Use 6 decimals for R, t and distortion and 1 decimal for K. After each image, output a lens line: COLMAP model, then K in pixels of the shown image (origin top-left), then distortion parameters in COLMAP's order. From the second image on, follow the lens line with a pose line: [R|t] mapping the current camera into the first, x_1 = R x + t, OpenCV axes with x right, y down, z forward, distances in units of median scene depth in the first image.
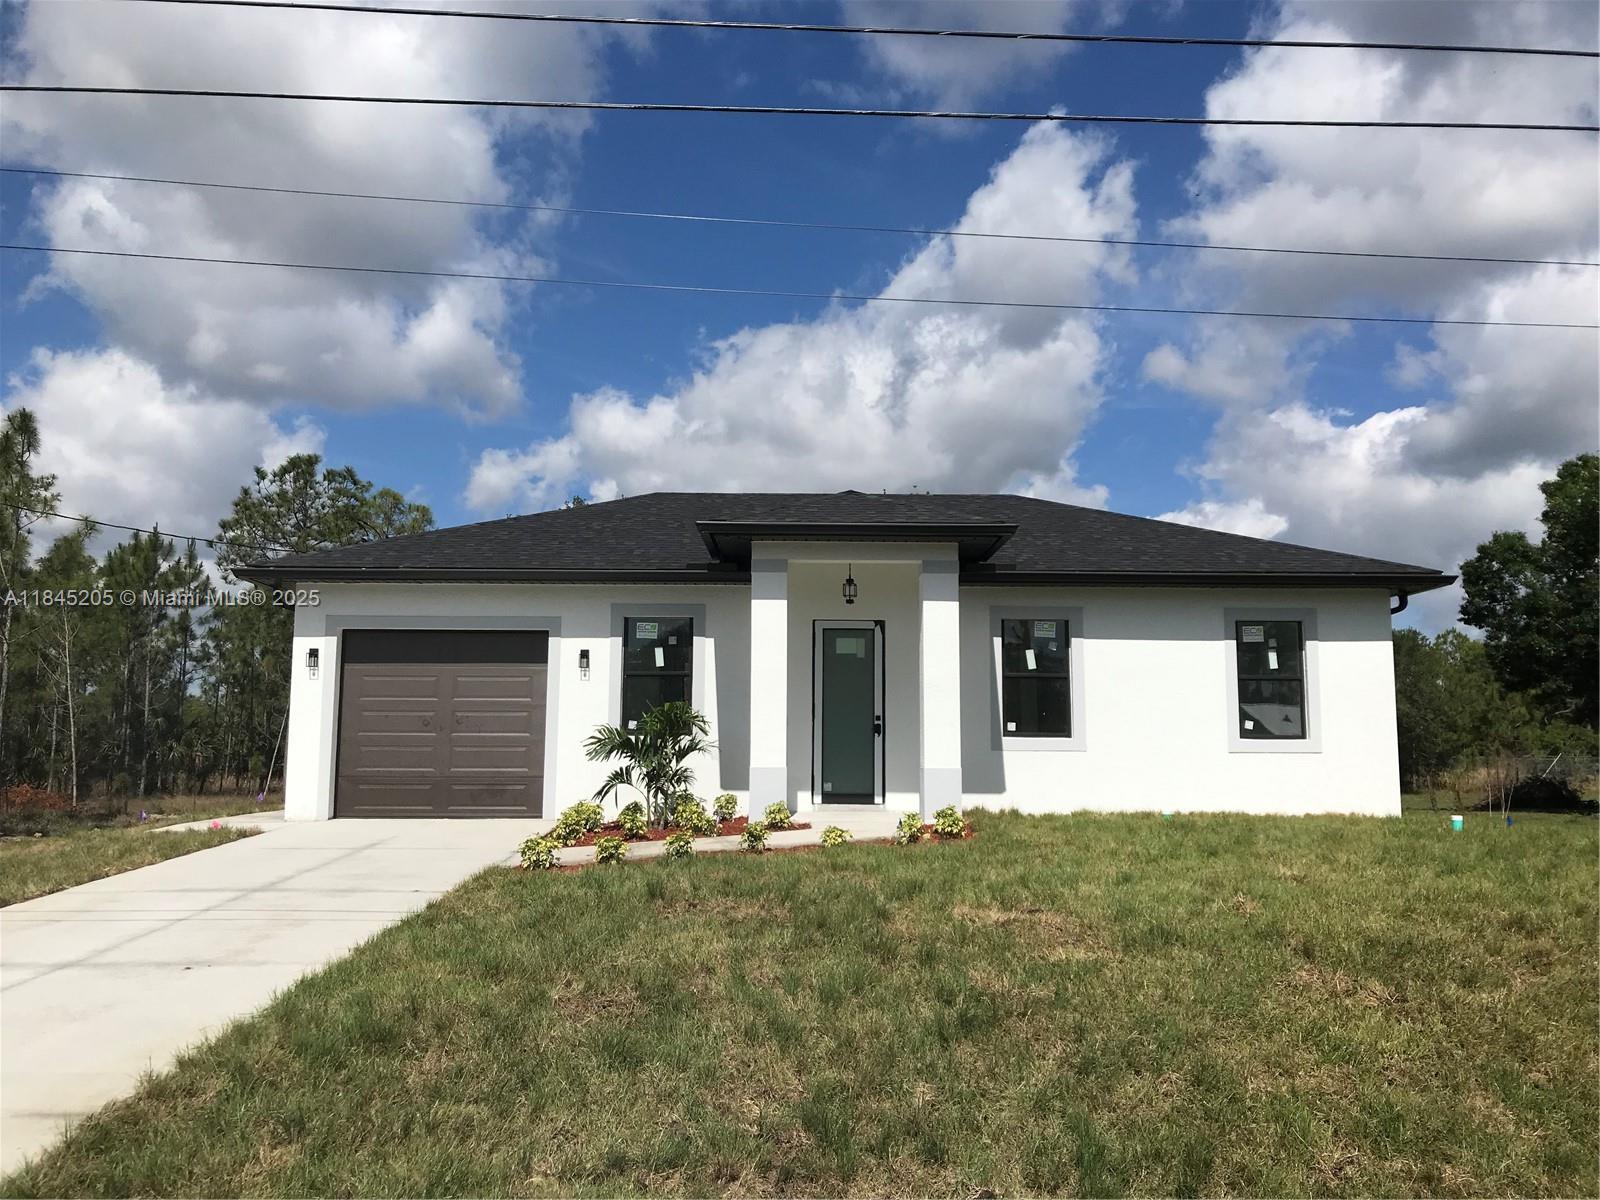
lens RADIAL K [[1320.6, 0, 802.3], [0, 1320.6, 530.1], [0, 0, 1]] dist [0.028507, -0.003940]
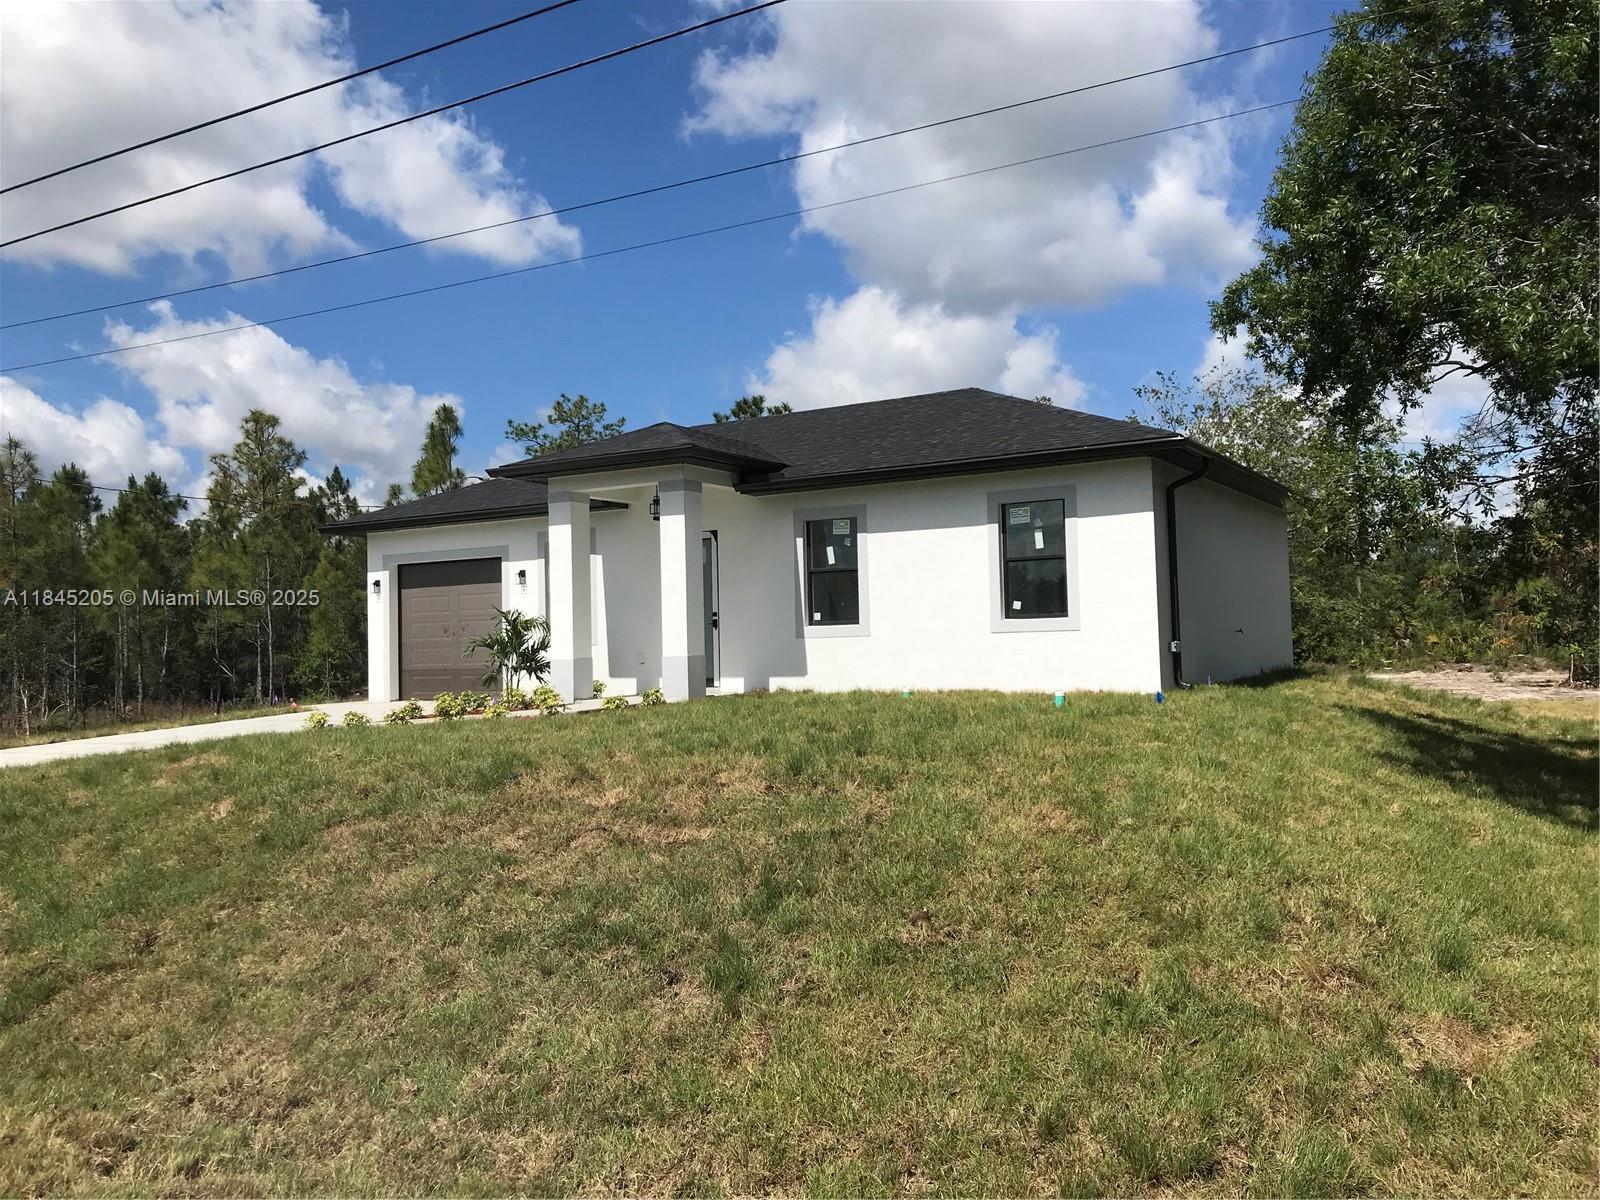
lens RADIAL K [[1311.0, 0, 800.0], [0, 1311.0, 600.0], [0, 0, 1]] dist [0.074941, -0.102527]
pose [[0.847385, -0.045911, -0.528990, 0.729590], [0.119911, 0.987064, 0.106419, 0.015520], [0.517261, -0.153610, 0.841929, 0.064150]]
